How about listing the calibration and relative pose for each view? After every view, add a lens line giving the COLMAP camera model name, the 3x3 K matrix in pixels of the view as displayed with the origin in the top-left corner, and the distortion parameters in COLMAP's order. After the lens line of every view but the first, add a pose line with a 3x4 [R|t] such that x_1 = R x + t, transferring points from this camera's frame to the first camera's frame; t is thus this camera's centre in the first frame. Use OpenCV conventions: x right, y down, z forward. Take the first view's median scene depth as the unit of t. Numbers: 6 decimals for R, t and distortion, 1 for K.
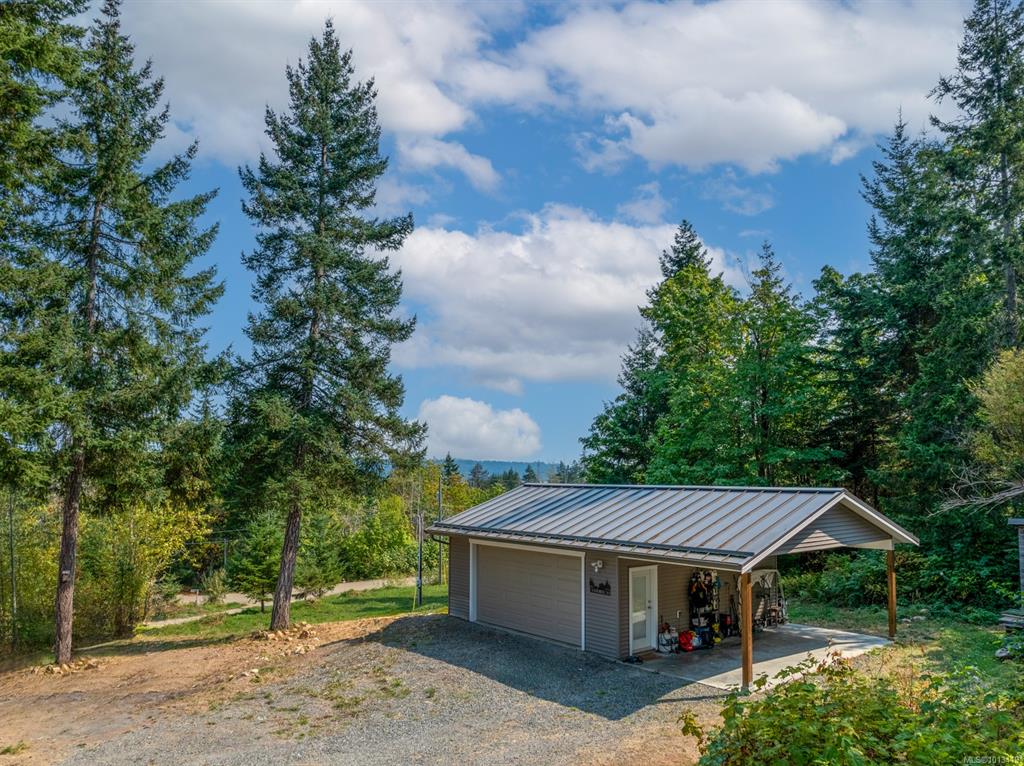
lens RADIAL K [[724.3, 0, 511.4], [0, 724.3, 392.3], [0, 0, 1]] dist [-0.039158, 0.000535]
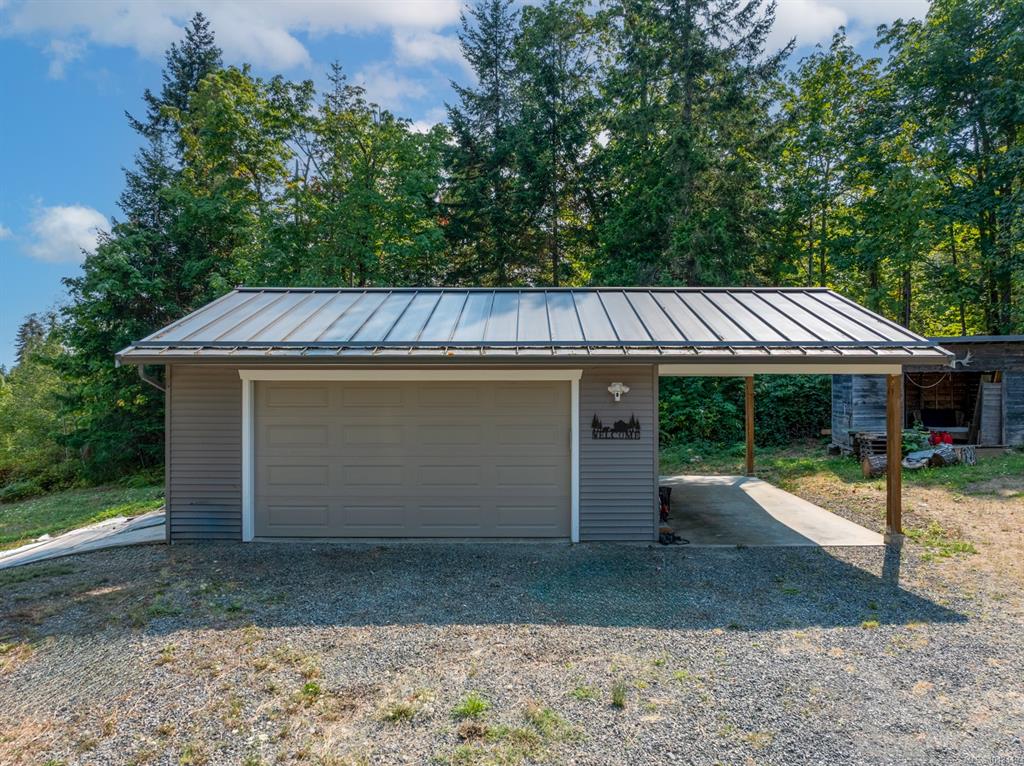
lens RADIAL K [[722.6, 0, 512.2], [0, 722.6, 364.5], [0, 0, 1]] dist [-0.032524, 0.001338]
pose [[0.648354, 0.005599, 0.761318, -0.365125], [-0.080136, 0.994920, 0.060928, 0.184261], [-0.757110, -0.100512, 0.645509, 0.670864]]
